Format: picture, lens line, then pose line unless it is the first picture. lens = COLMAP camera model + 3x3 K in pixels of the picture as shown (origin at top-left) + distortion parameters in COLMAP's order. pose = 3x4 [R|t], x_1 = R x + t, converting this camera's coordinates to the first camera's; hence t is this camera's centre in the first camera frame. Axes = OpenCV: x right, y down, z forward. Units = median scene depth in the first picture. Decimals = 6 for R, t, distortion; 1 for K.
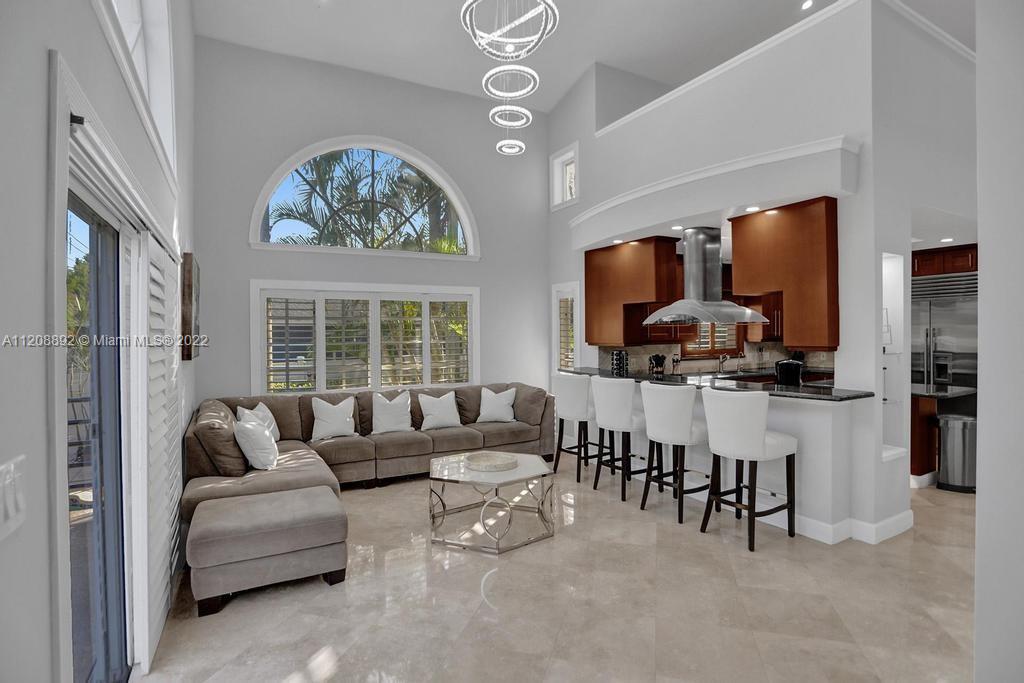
lens RADIAL K [[509.6, 0, 506.7], [0, 509.6, 336.8], [0, 0, 1]] dist [-0.074126, 0.033546]
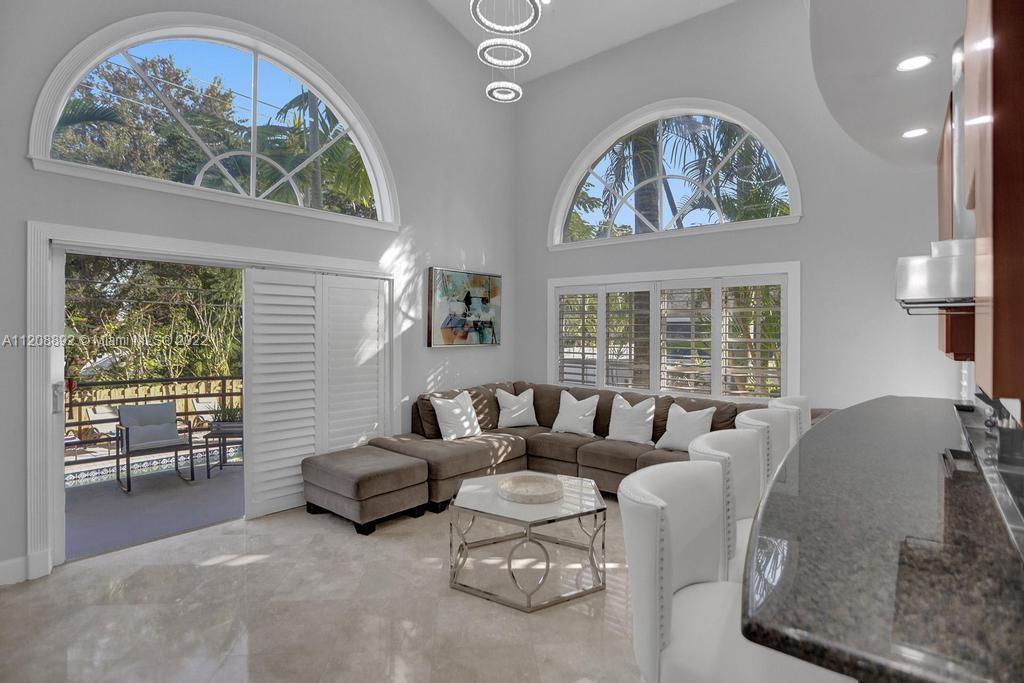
lens RADIAL K [[512.1, 0, 514.2], [0, 512.1, 331.7], [0, 0, 1]] dist [-0.072263, 0.026504]
pose [[0.368509, 0.012324, -0.929543, 0.519765], [-0.012676, 0.999886, 0.008231, -0.005865], [0.929538, 0.008749, 0.368623, 0.501683]]
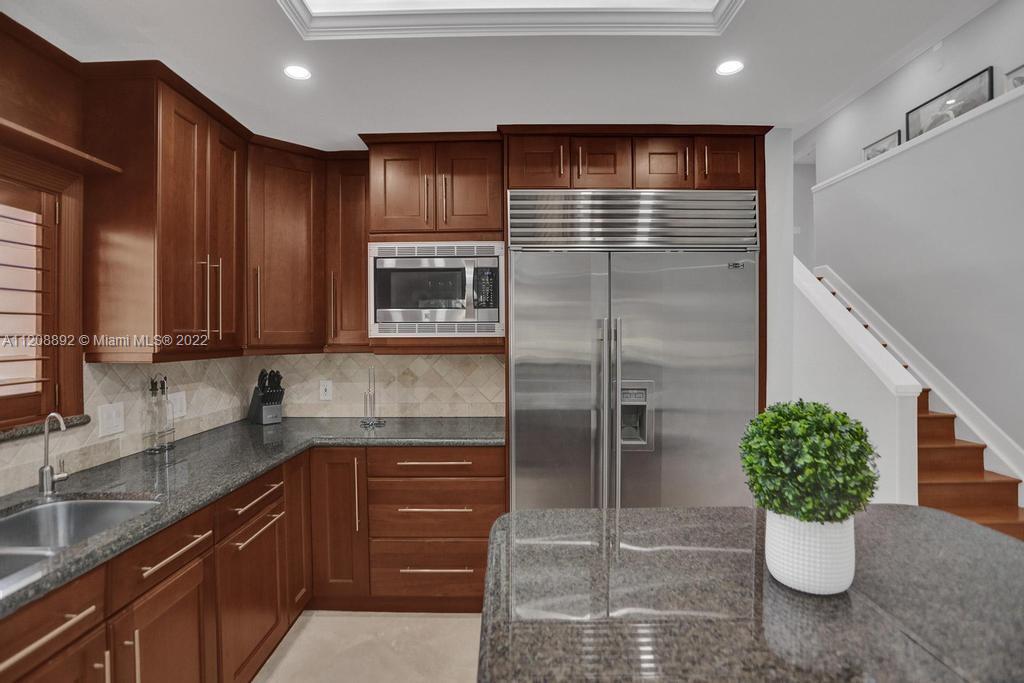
lens RADIAL K [[509.6, 0, 506.7], [0, 509.6, 336.8], [0, 0, 1]] dist [-0.074126, 0.033546]
pose [[0.489062, -0.000416, 0.872249, 0.502969], [0.008175, 0.999958, -0.004107, -0.001458], [-0.872211, 0.009140, 0.489045, 0.962877]]
